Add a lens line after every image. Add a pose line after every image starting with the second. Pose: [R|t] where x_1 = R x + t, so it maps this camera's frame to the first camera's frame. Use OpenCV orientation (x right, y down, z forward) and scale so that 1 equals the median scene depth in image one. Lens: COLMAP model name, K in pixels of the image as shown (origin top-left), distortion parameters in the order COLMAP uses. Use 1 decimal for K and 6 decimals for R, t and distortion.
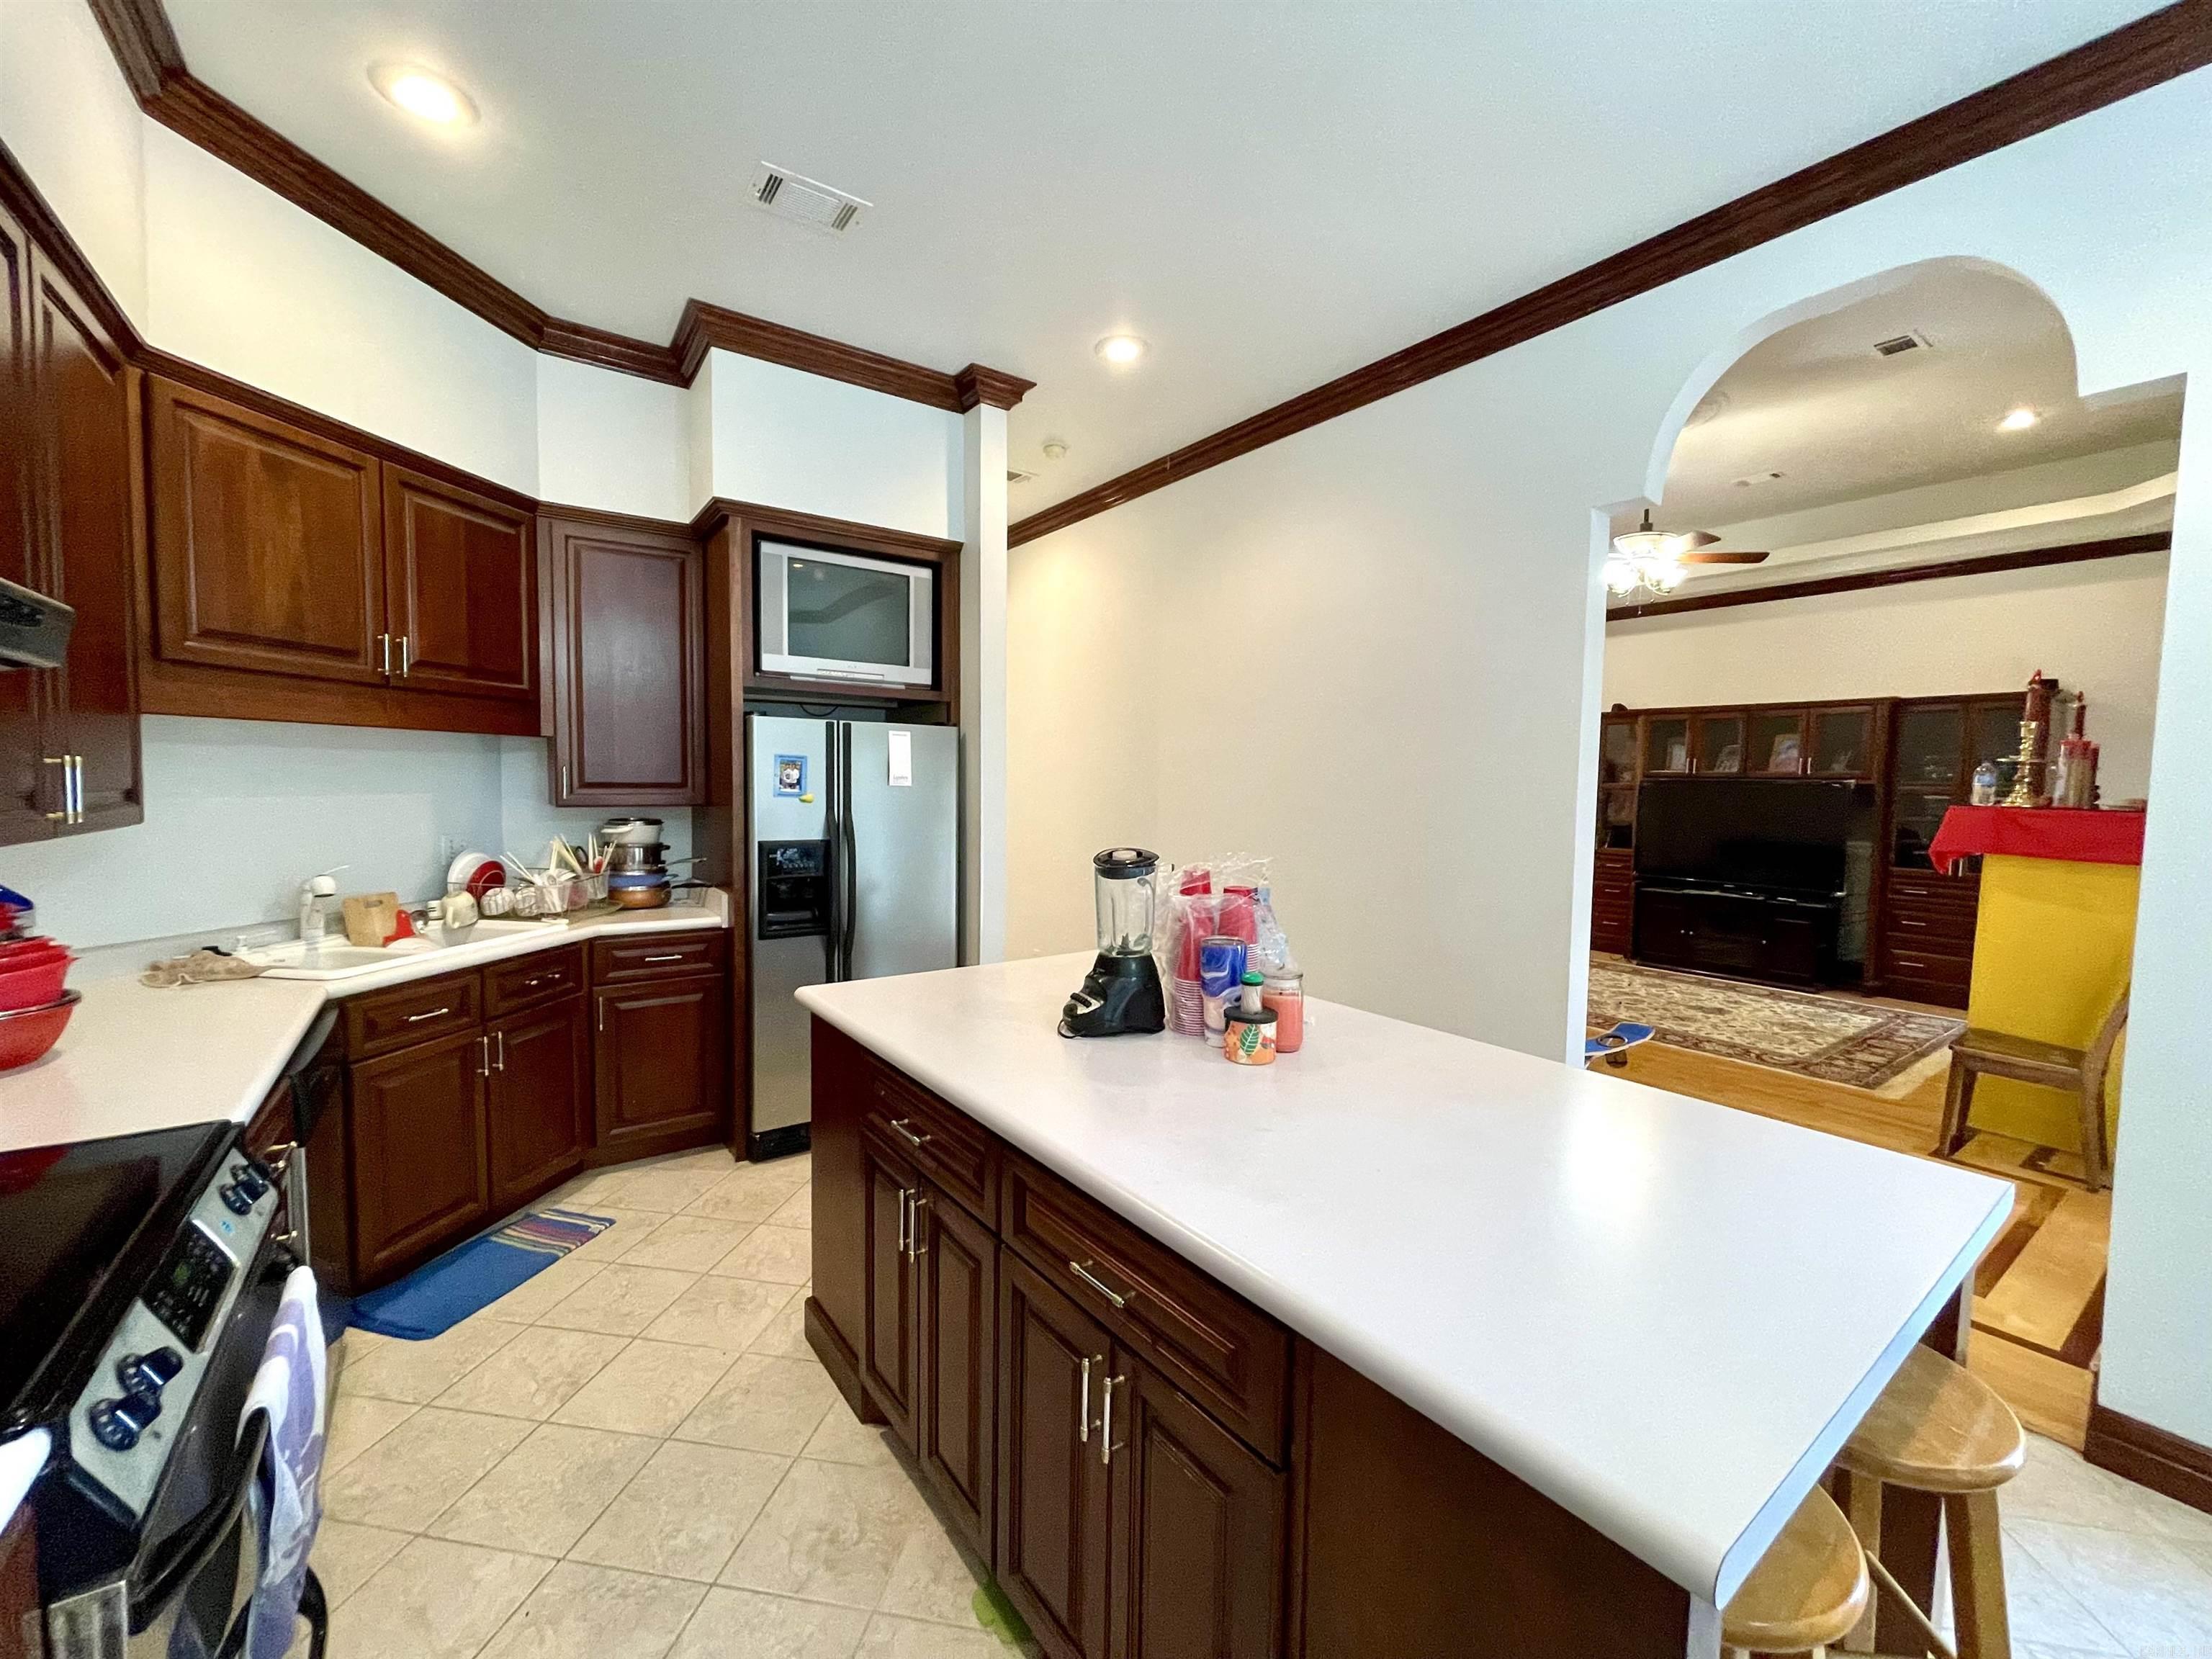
lens RADIAL K [[895.1, 0, 1100.7], [0, 895.1, 834.2], [0, 0, 1]] dist [-0.004754, 0.001533]
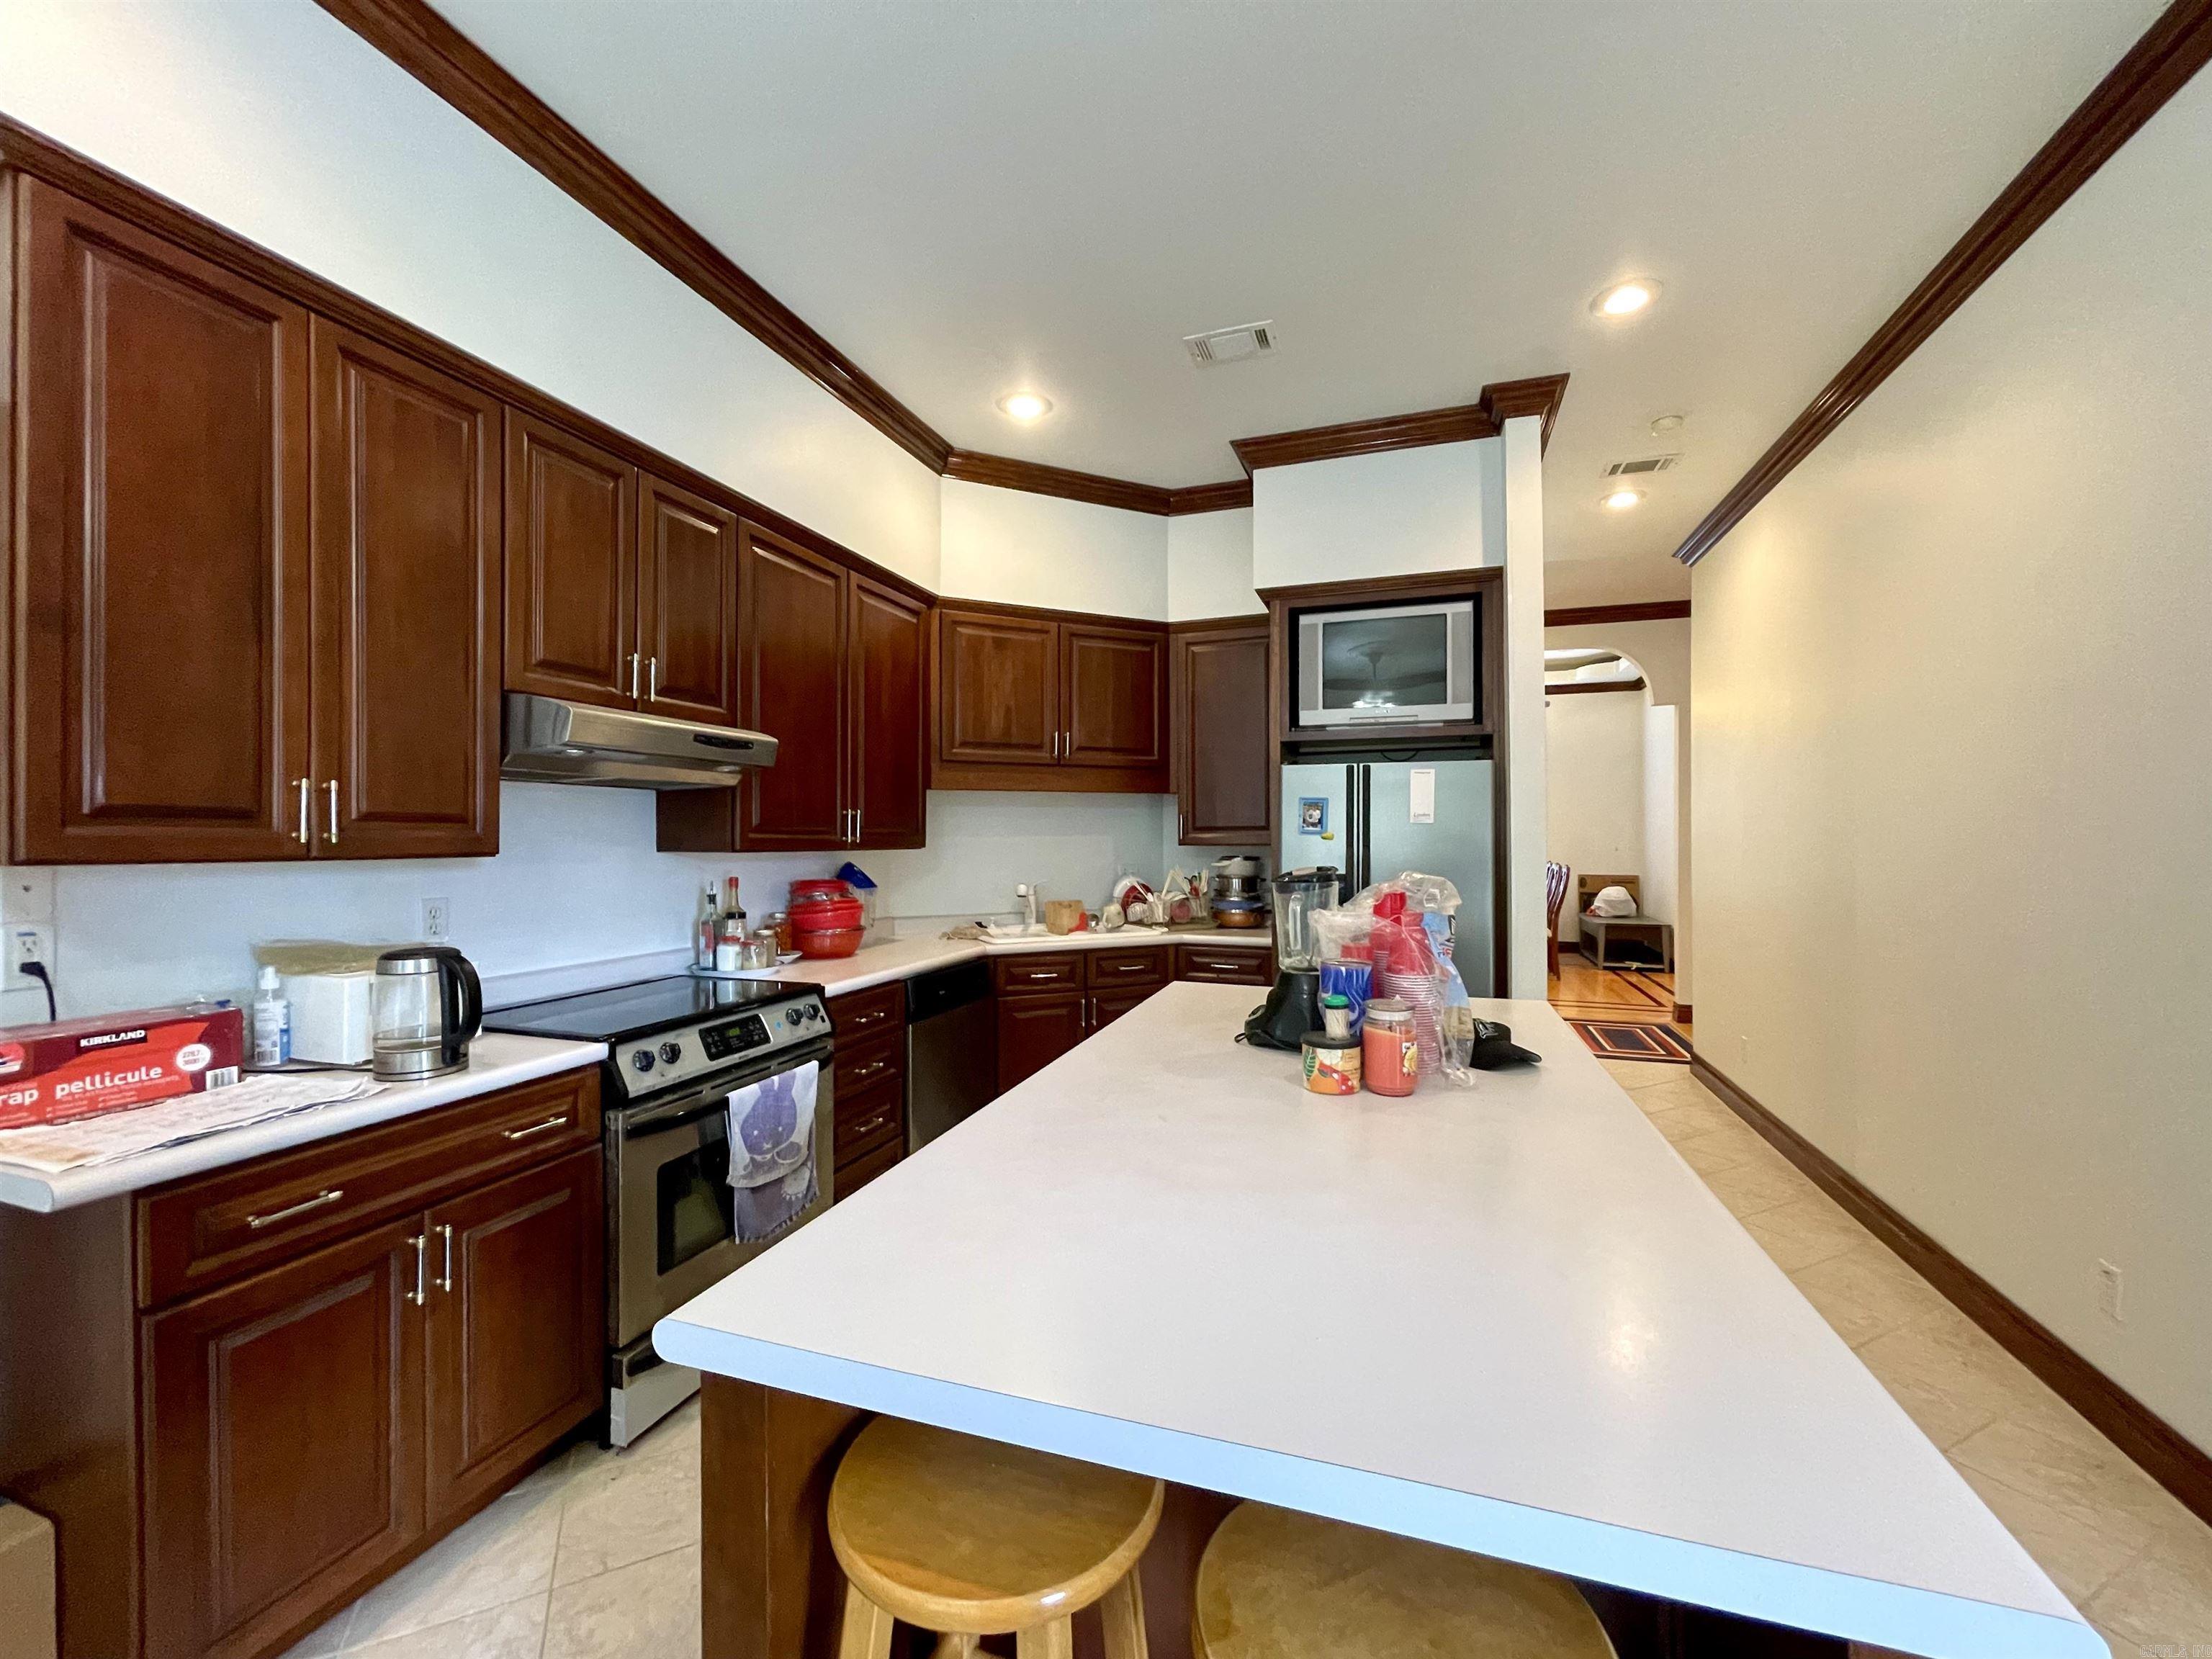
lens RADIAL K [[895.1, 0, 1096.4], [0, 895.1, 834.6], [0, 0, 1]] dist [-0.004754, 0.001533]
pose [[0.570938, -0.017615, -0.820804, 0.418001], [-0.037993, 0.998132, -0.047848, 0.022292], [0.820114, 0.058503, 0.569202, 0.137774]]
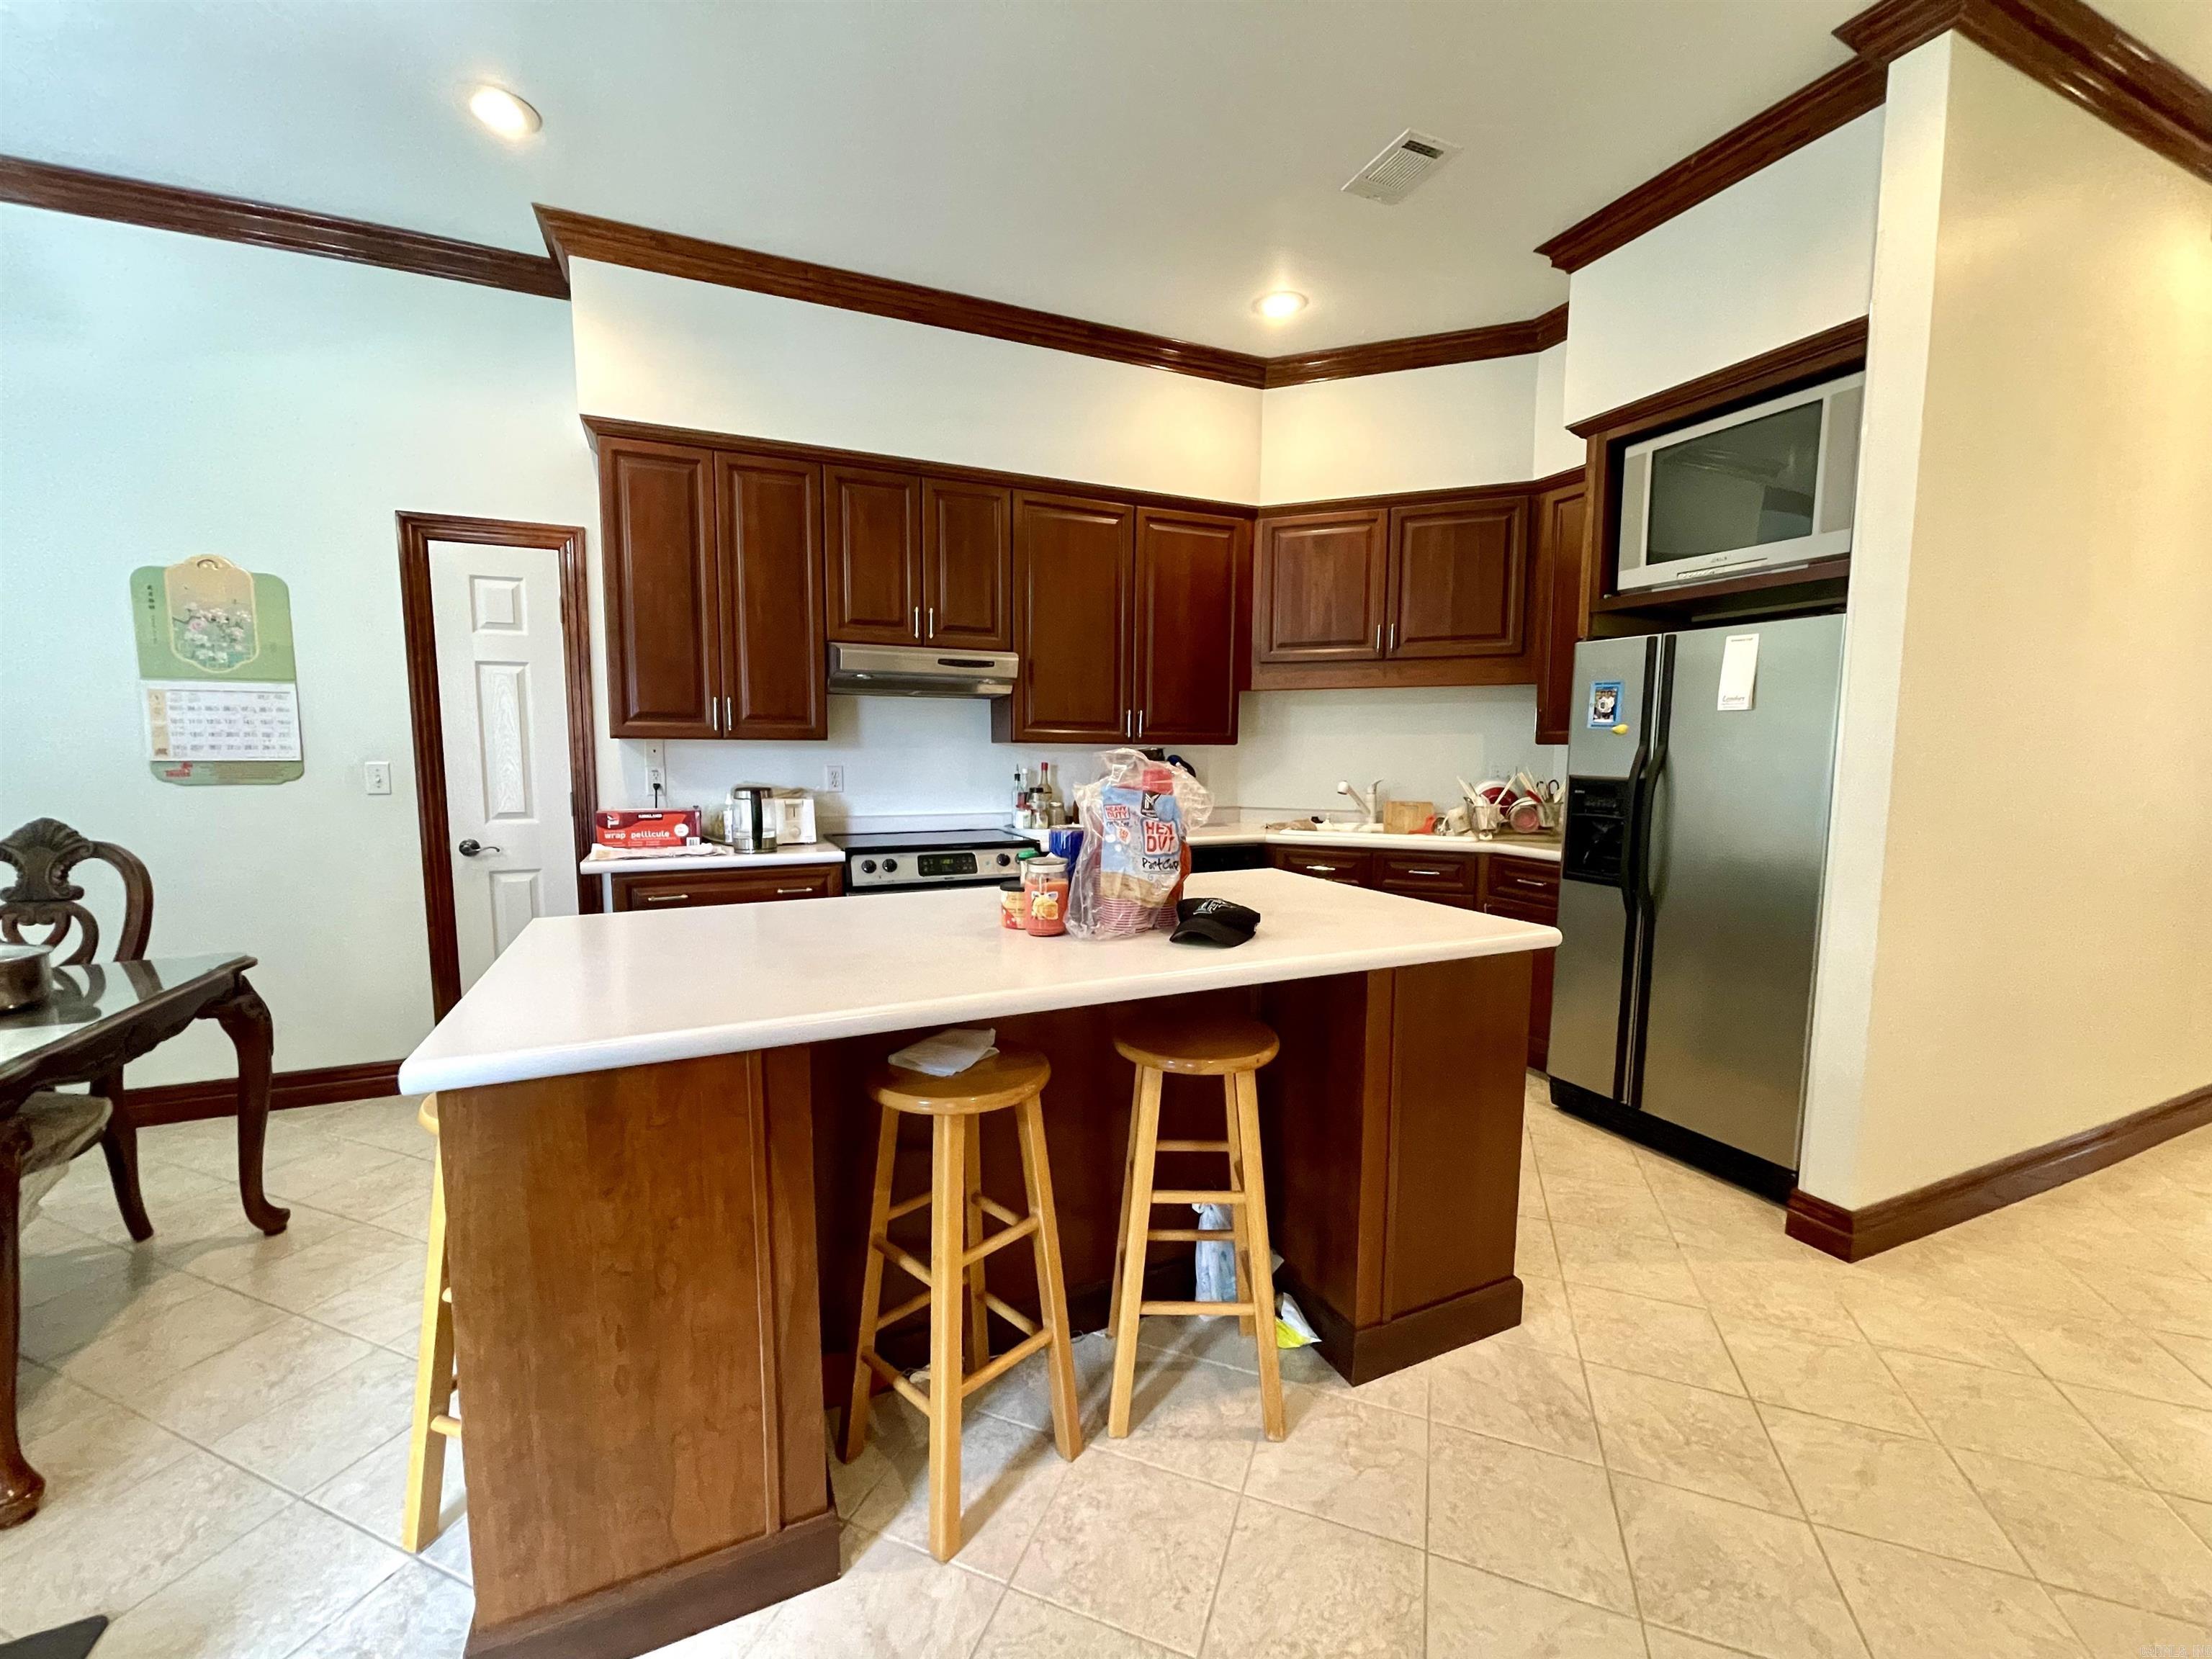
lens RADIAL K [[895.1, 0, 1091.4], [0, 895.1, 835.2], [0, 0, 1]] dist [-0.004754, 0.001533]
pose [[-0.208869, 0.081676, -0.974527, 0.651405], [-0.064627, 0.993175, 0.097090, 0.012168], [0.975806, 0.083259, -0.202165, 0.683624]]
